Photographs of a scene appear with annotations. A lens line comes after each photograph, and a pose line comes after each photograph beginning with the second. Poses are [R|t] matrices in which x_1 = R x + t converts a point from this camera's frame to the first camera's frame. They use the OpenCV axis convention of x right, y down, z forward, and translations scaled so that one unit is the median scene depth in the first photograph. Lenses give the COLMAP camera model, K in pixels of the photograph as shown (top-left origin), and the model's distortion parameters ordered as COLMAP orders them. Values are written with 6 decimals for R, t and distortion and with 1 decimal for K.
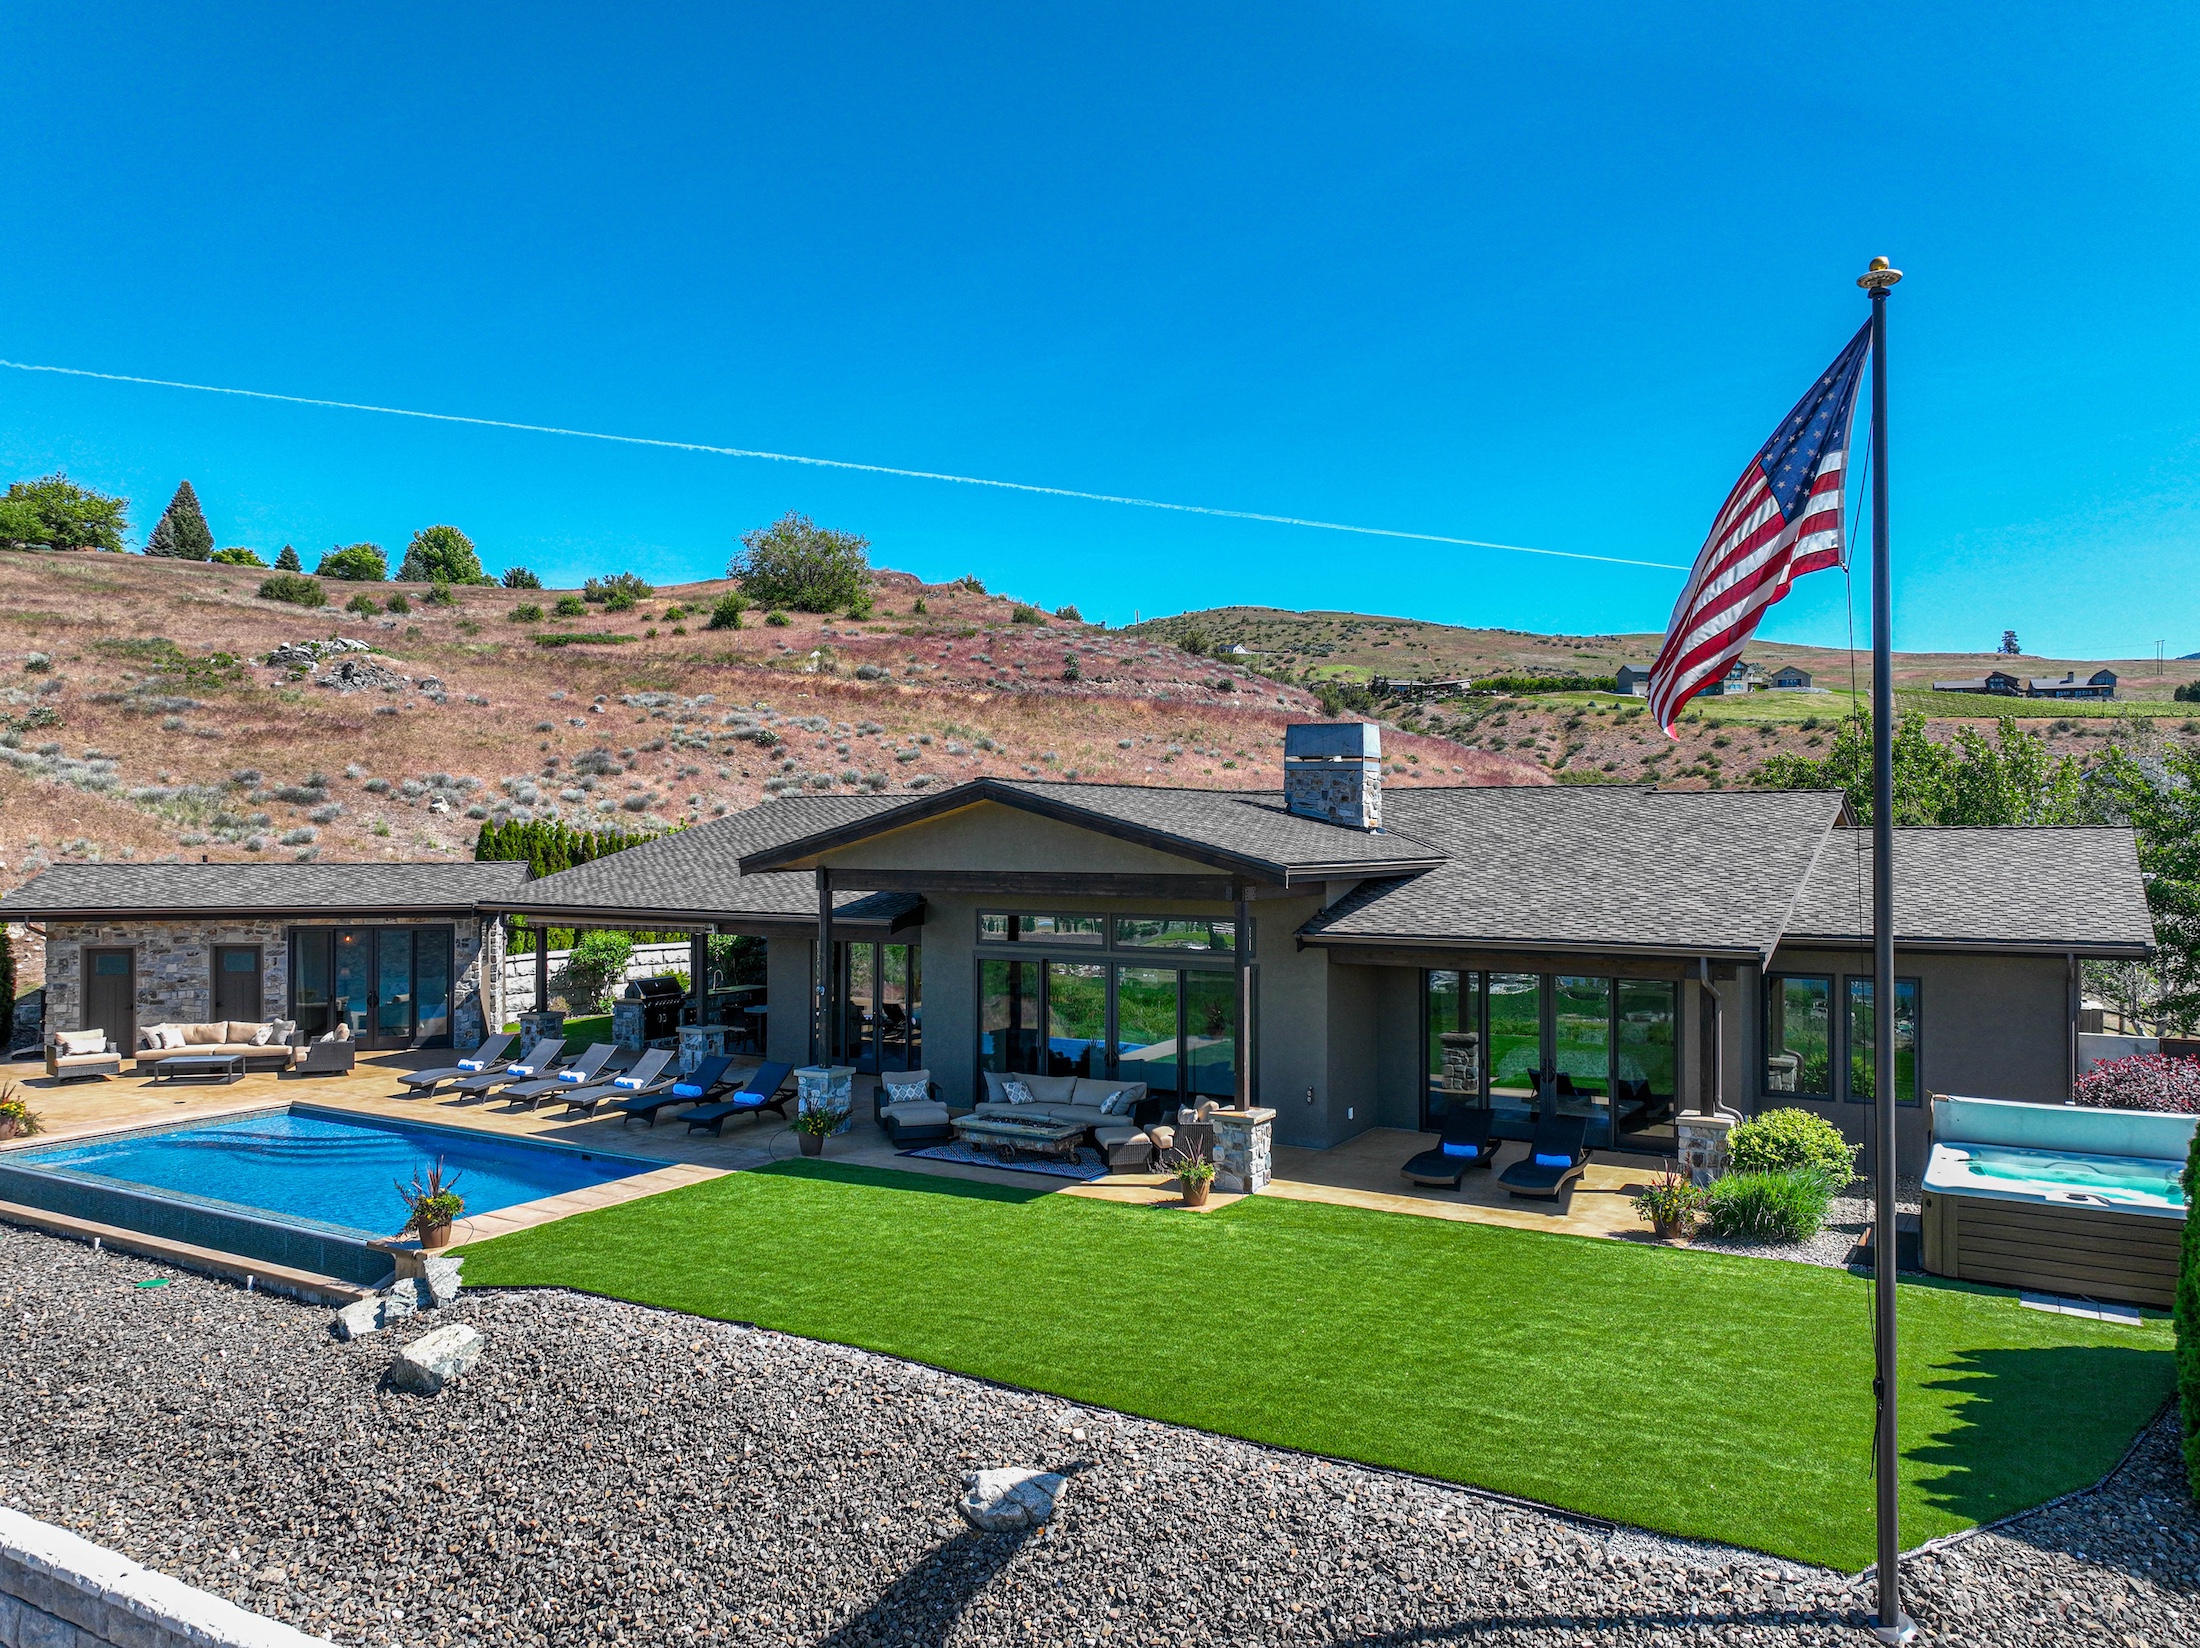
lens RADIAL K [[1574.2, 0, 1100.0], [0, 1574.2, 824.0], [0, 0, 1]] dist [0.009179, 0.005893]
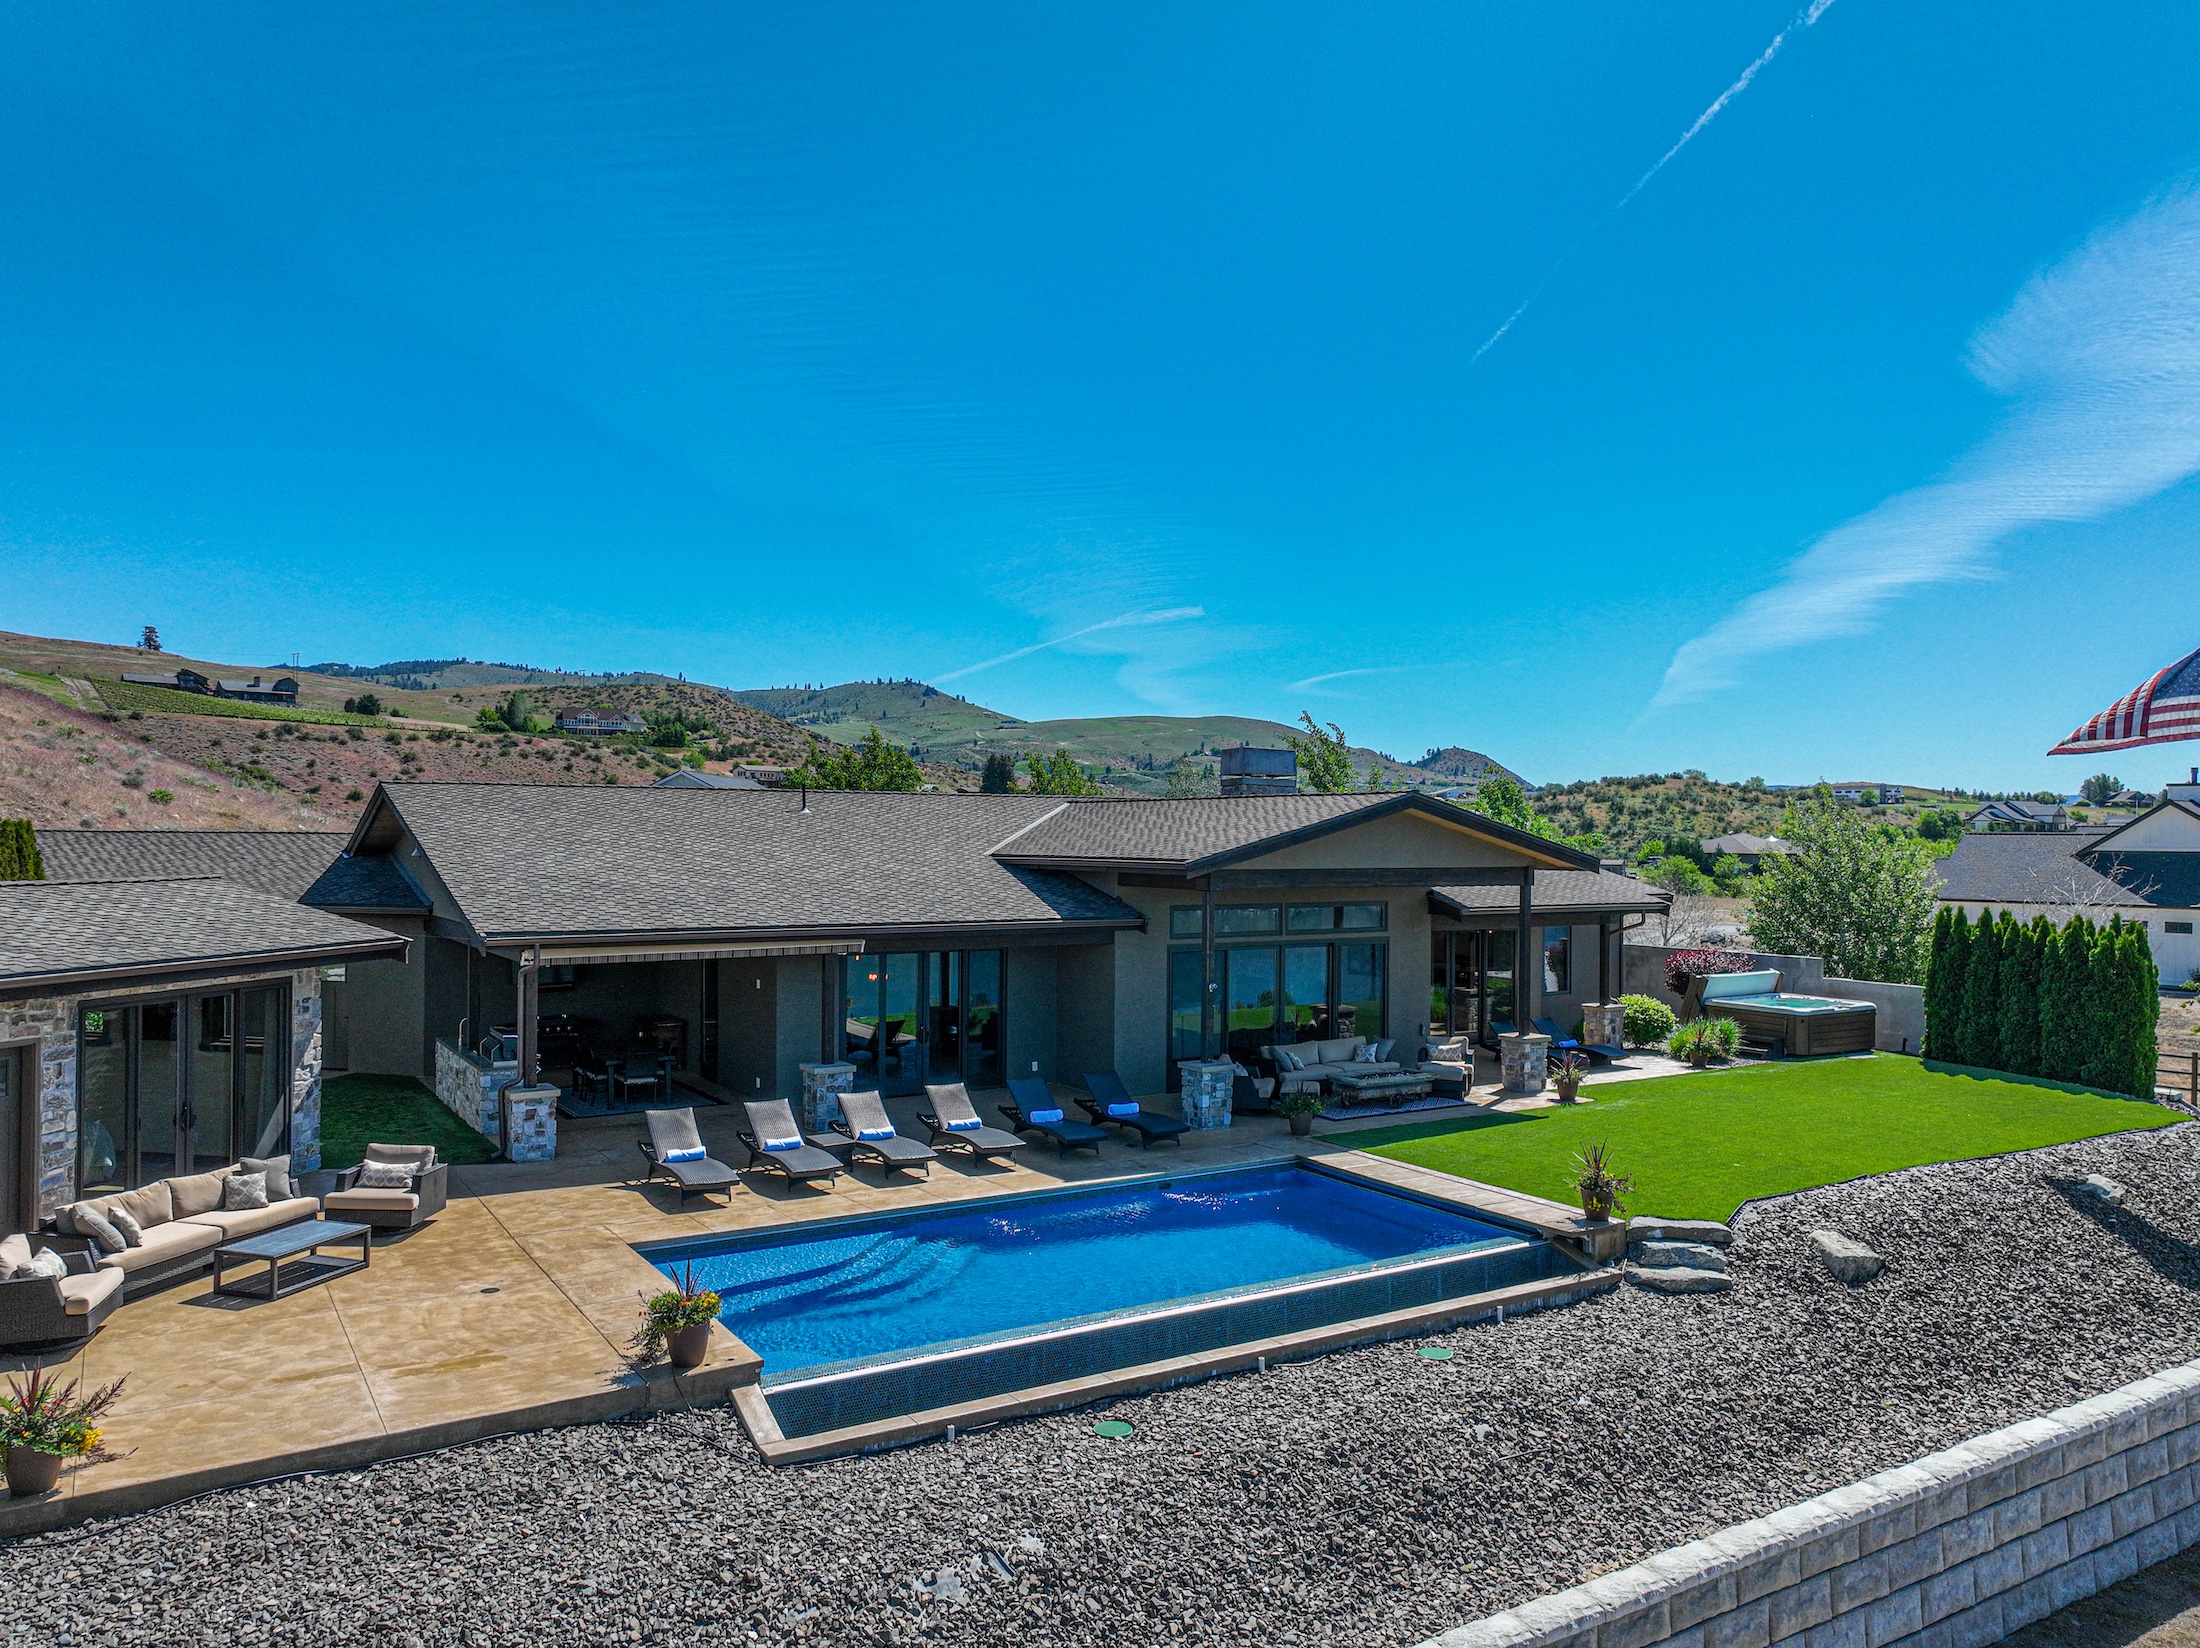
lens RADIAL K [[1549.8, 0, 1115.0], [0, 1549.8, 826.5], [0, 0, 1]] dist [-0.002065, 0.014276]
pose [[0.447622, 0.007746, 0.894189, -0.832267], [-0.011227, 0.999932, -0.003042, 0.002515], [-0.894152, -0.008677, 0.447679, 0.448748]]
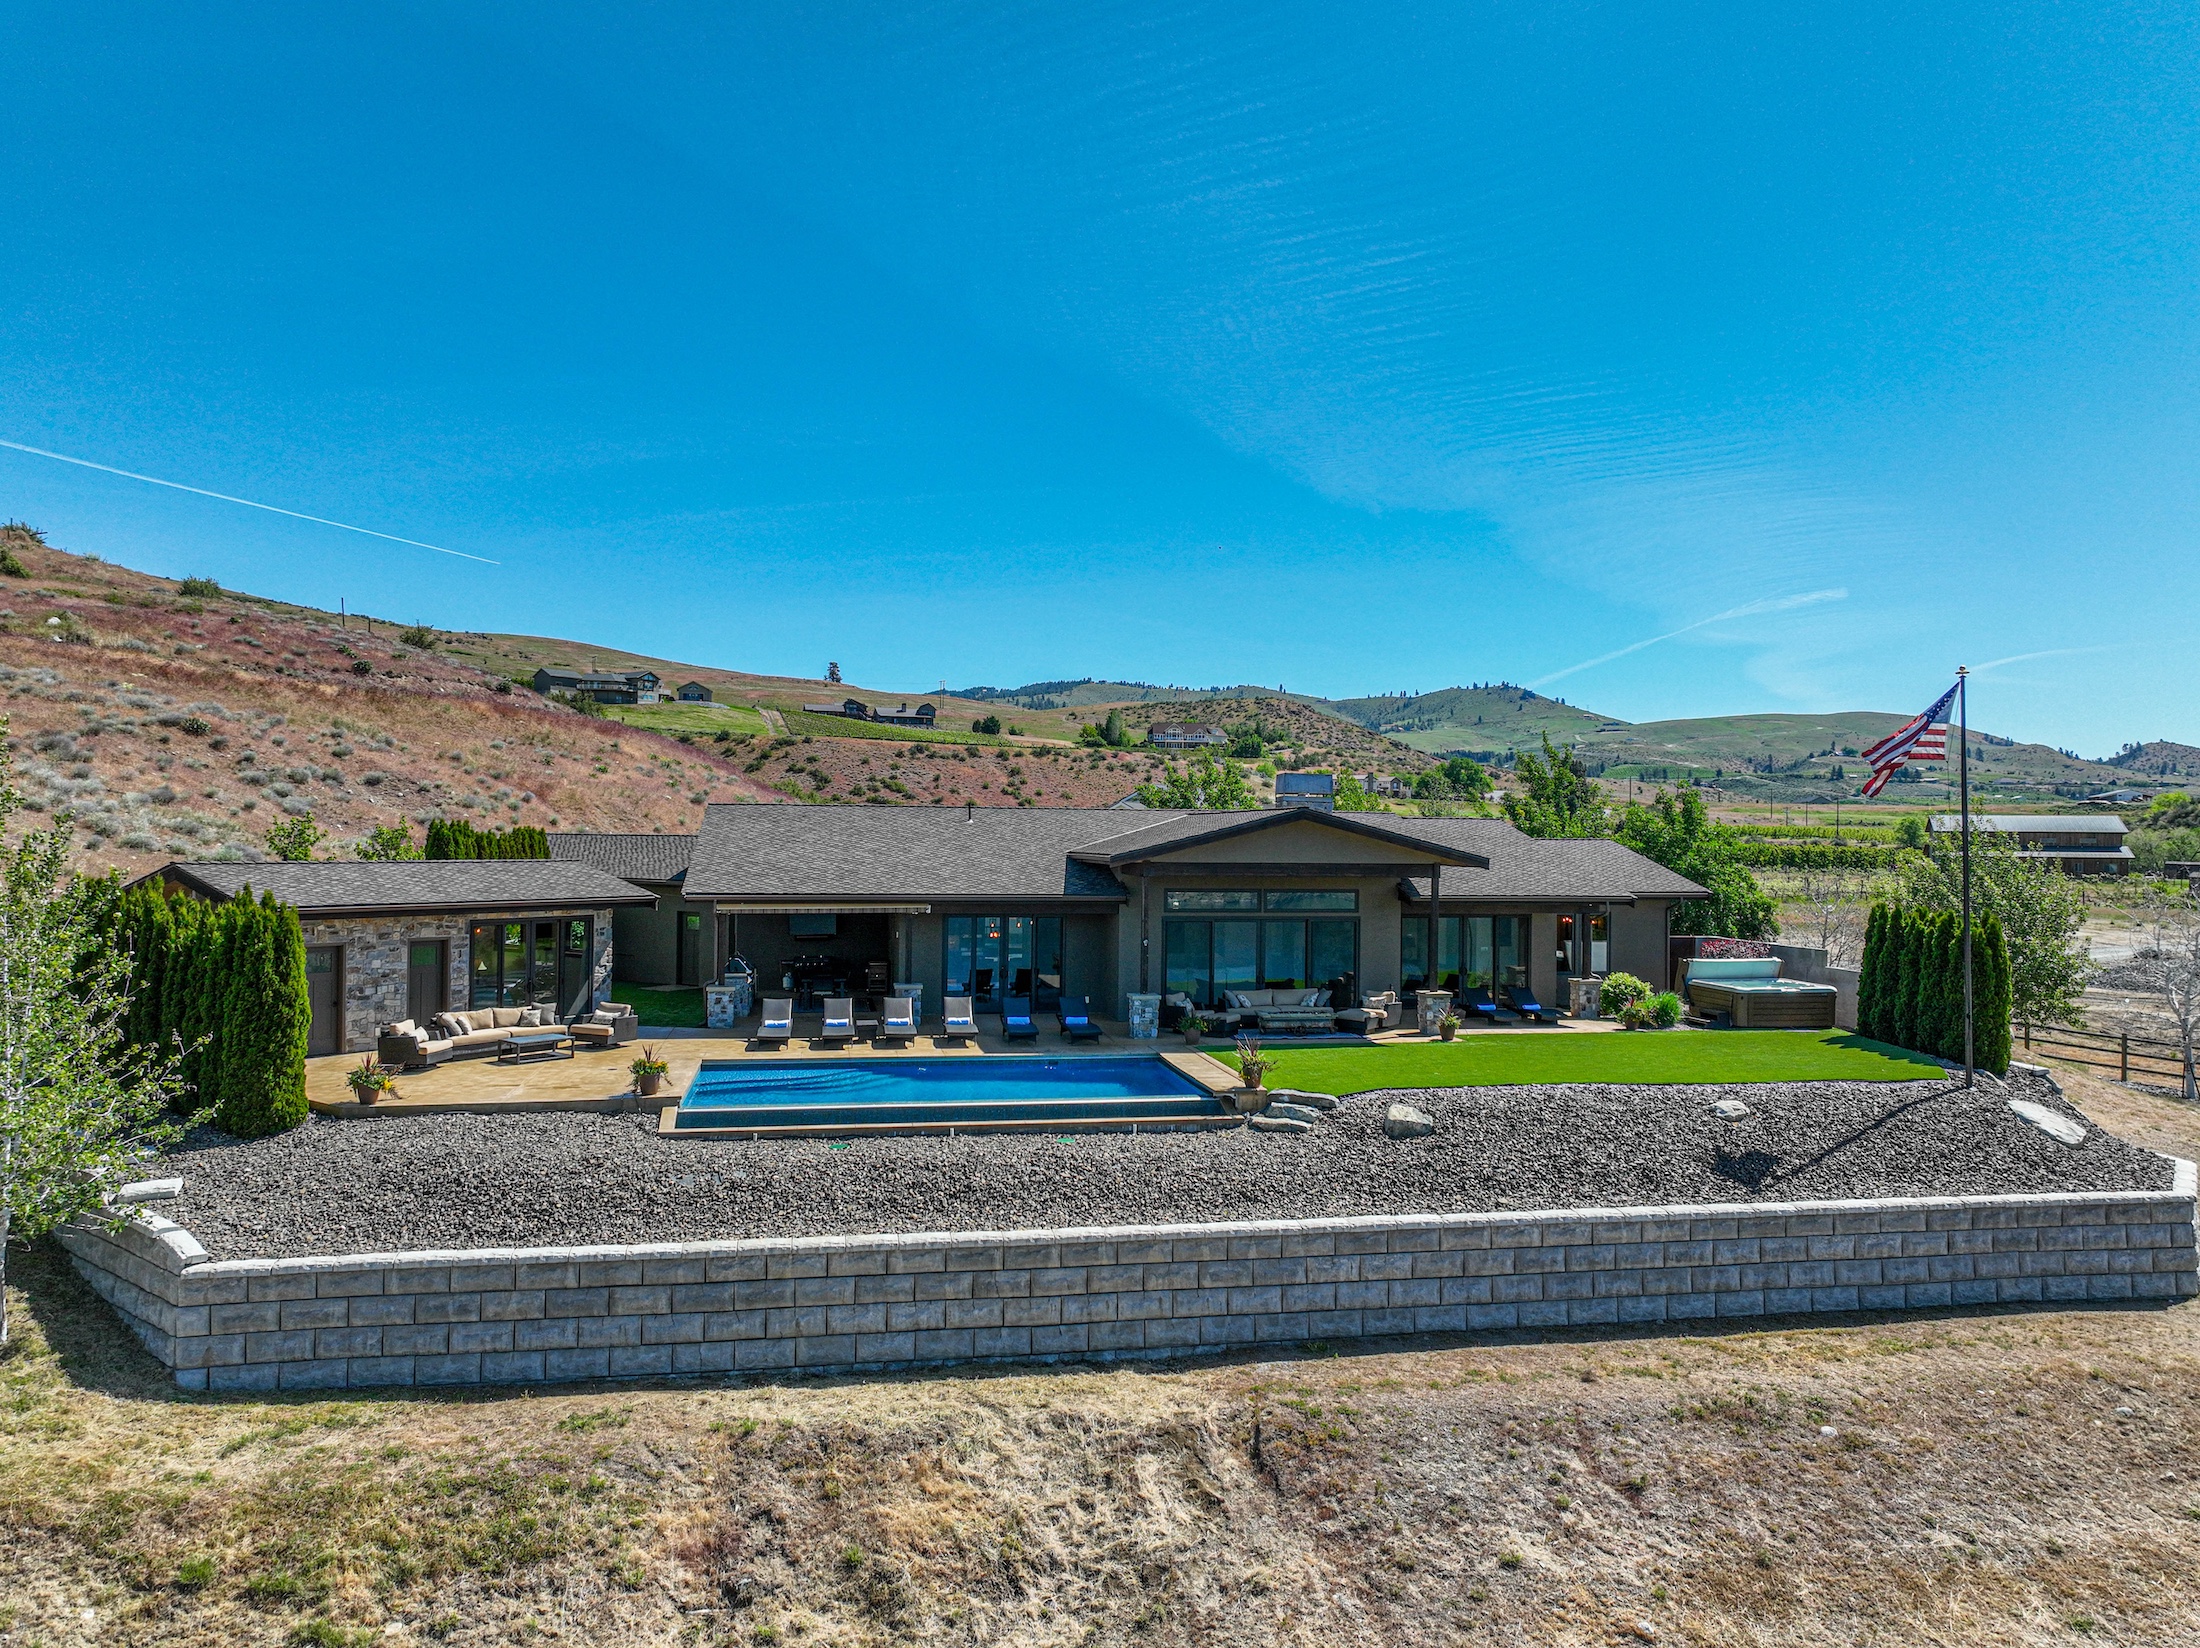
lens RADIAL K [[1549.8, 0, 1115.0], [0, 1549.8, 826.5], [0, 0, 1]] dist [-0.002065, 0.014276]
pose [[0.749163, 0.011446, 0.662286, -0.882420], [-0.012912, 0.999913, -0.002675, -0.001140], [-0.662260, -0.006547, 0.749246, -0.066404]]
